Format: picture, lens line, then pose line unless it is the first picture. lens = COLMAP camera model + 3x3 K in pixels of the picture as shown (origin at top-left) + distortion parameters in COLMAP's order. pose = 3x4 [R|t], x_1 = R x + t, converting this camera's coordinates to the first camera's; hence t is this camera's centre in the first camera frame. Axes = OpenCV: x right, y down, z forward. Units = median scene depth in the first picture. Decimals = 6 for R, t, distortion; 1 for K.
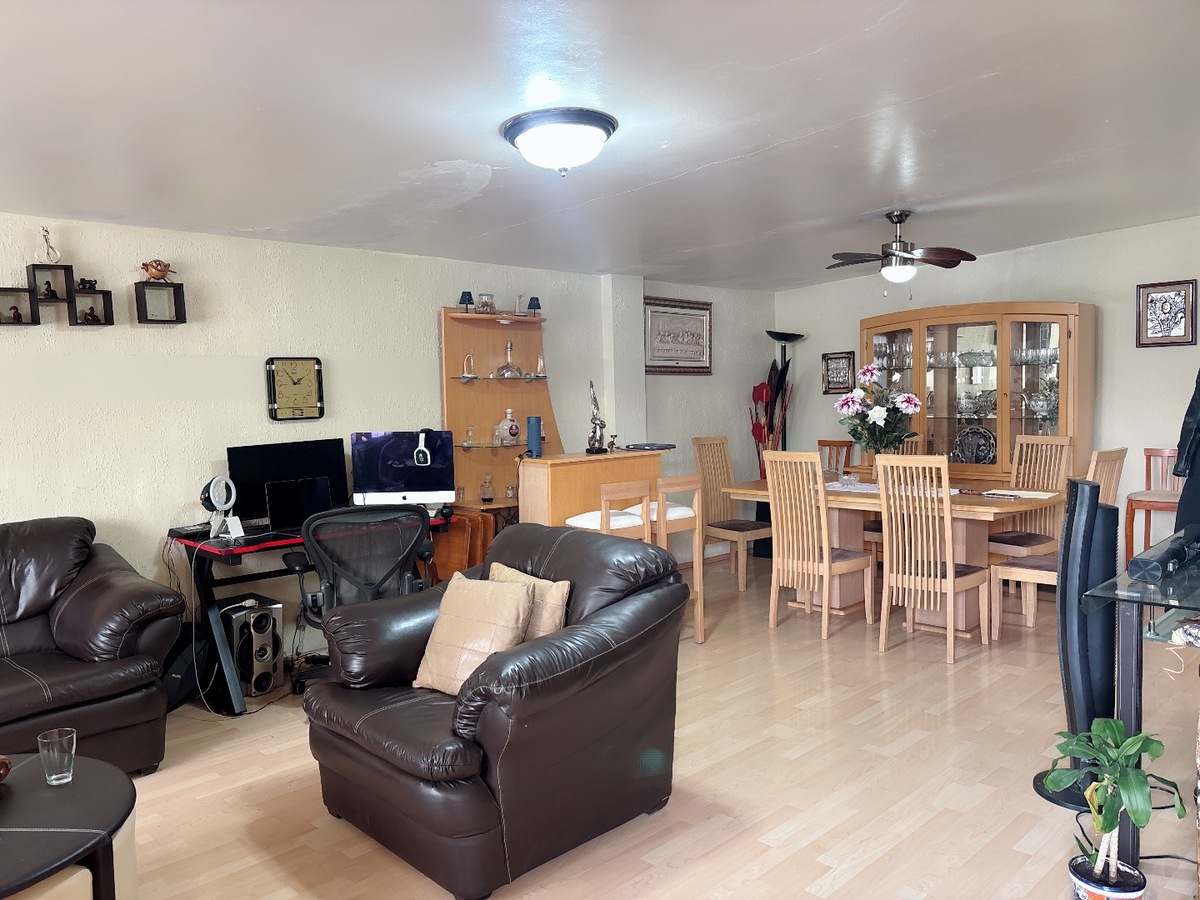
lens RADIAL K [[907.0, 0, 582.2], [0, 907.0, 451.4], [0, 0, 1]] dist [0.004073, -0.003296]
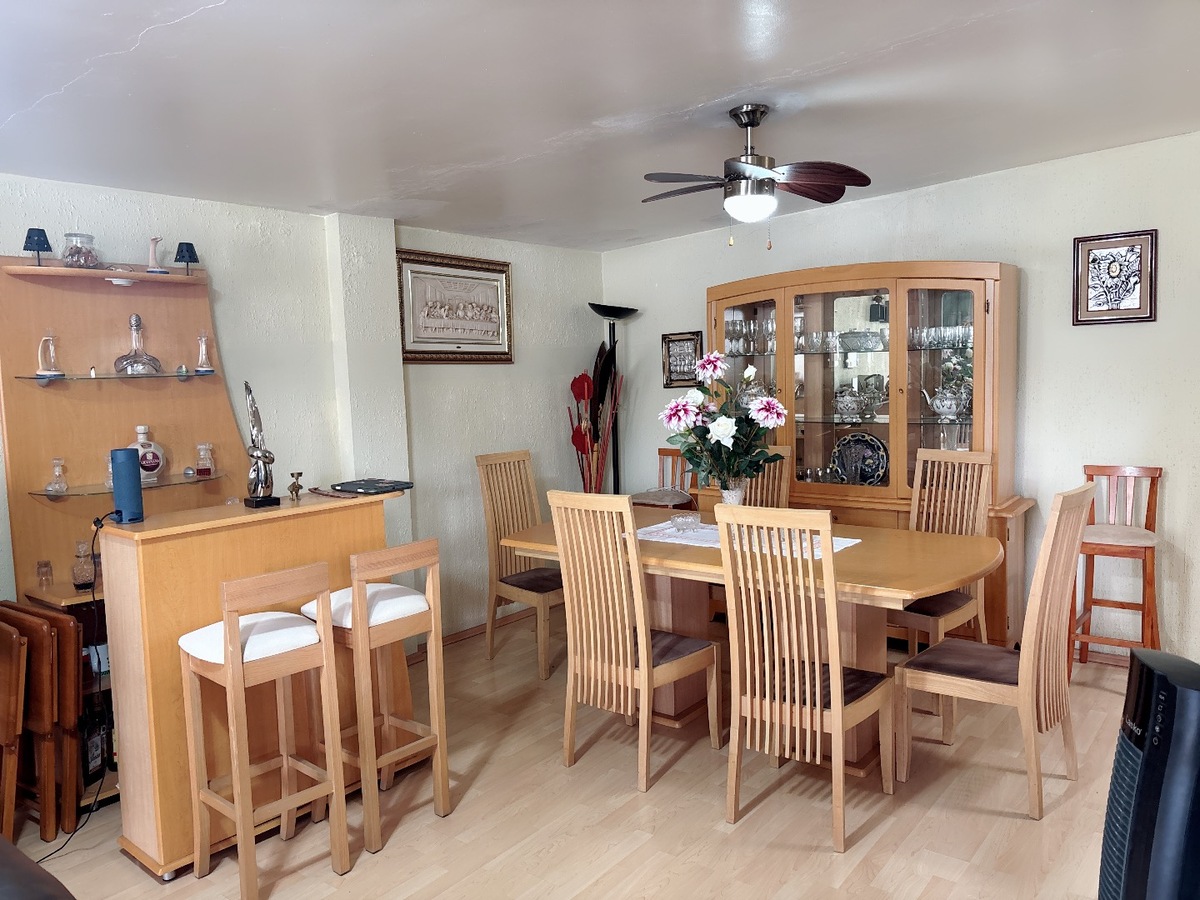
lens RADIAL K [[901.1, 0, 600.0], [0, 901.1, 450.0], [0, 0, 1]] dist [0.100078, -0.168185]
pose [[0.988784, -0.019995, 0.148006, 0.130260], [0.016370, 0.999536, 0.025669, -0.040625], [-0.148450, -0.022958, 0.988653, 0.340851]]
